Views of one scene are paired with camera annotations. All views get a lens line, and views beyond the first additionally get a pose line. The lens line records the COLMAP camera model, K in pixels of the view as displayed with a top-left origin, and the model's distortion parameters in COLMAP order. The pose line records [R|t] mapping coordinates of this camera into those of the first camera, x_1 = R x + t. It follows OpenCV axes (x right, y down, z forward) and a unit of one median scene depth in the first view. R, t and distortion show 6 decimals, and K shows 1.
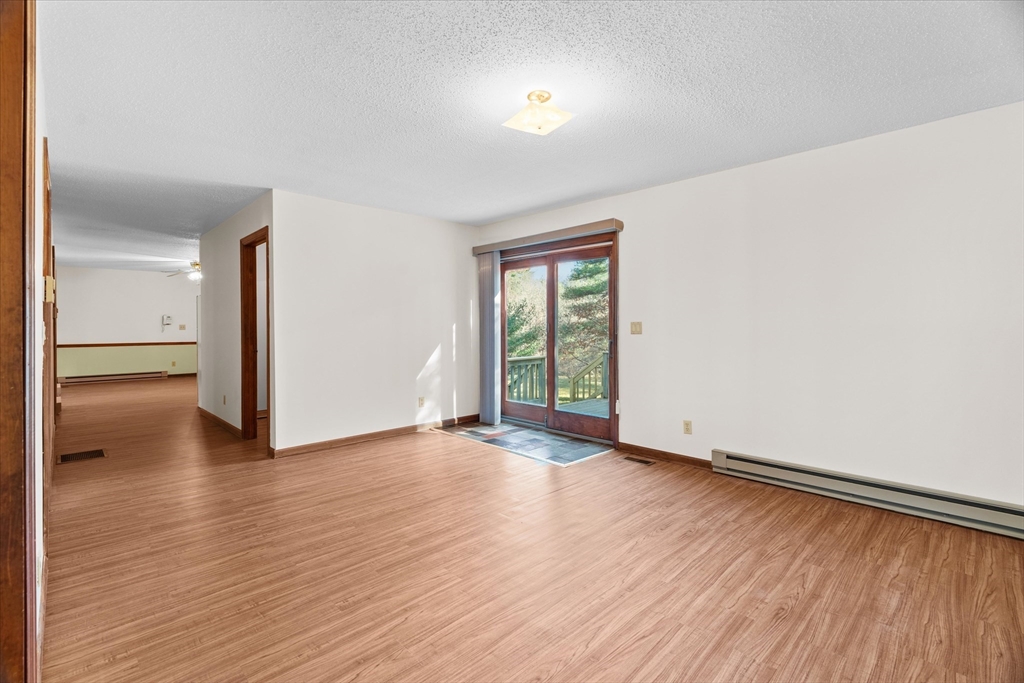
lens RADIAL K [[466.8, 0, 505.8], [0, 466.8, 337.9], [0, 0, 1]] dist [-0.011542, 0.003584]
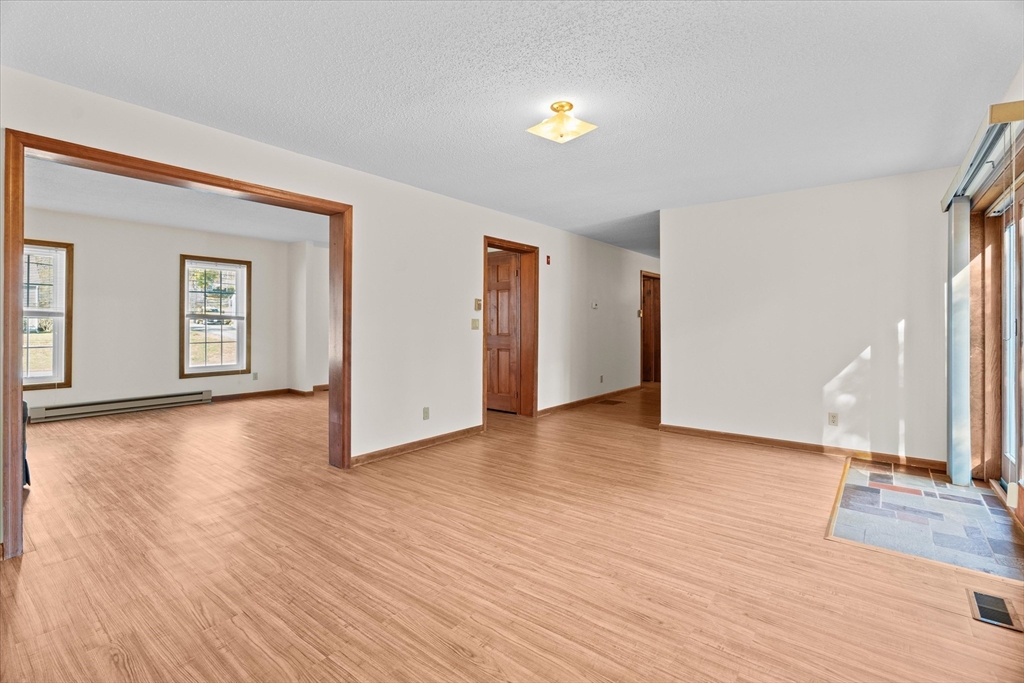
lens RADIAL K [[466.8, 0, 503.9], [0, 466.8, 326.3], [0, 0, 1]] dist [-0.011542, 0.003584]
pose [[0.130937, 0.011617, -0.991323, 1.171906], [-0.028345, 0.999566, 0.007970, -0.021514], [0.990985, 0.027056, 0.131210, 0.756868]]
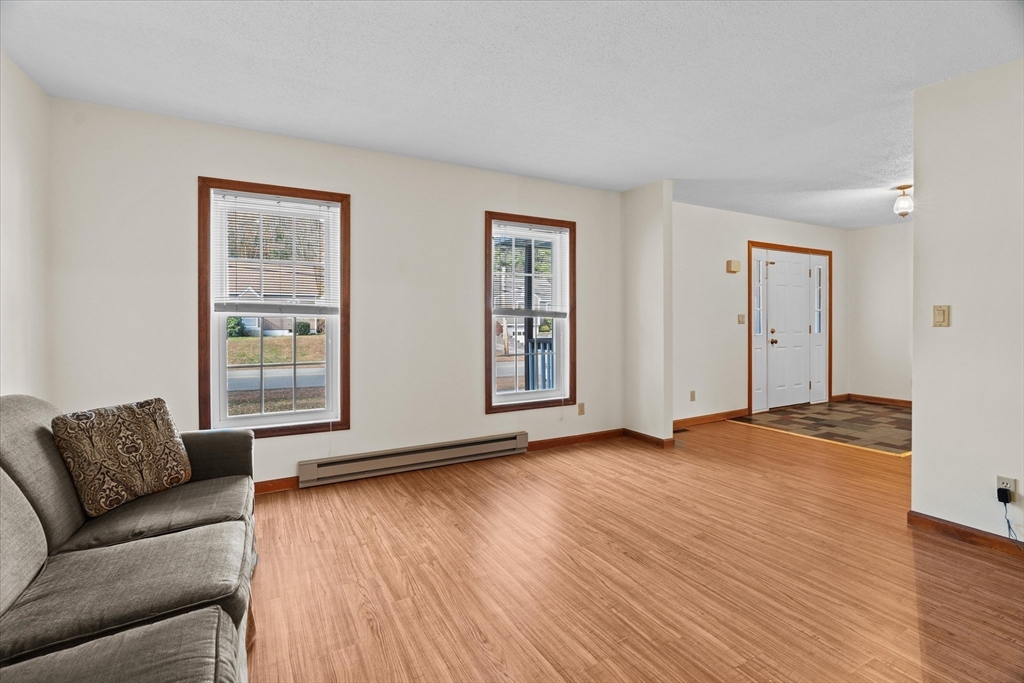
lens RADIAL K [[466.8, 0, 507.5], [0, 466.8, 331.3], [0, 0, 1]] dist [-0.011542, 0.003584]
pose [[-0.268431, 0.028138, -0.962888, 1.130832], [-0.018068, 0.999250, 0.034238, -0.020731], [0.963129, 0.026588, -0.267722, 0.726468]]
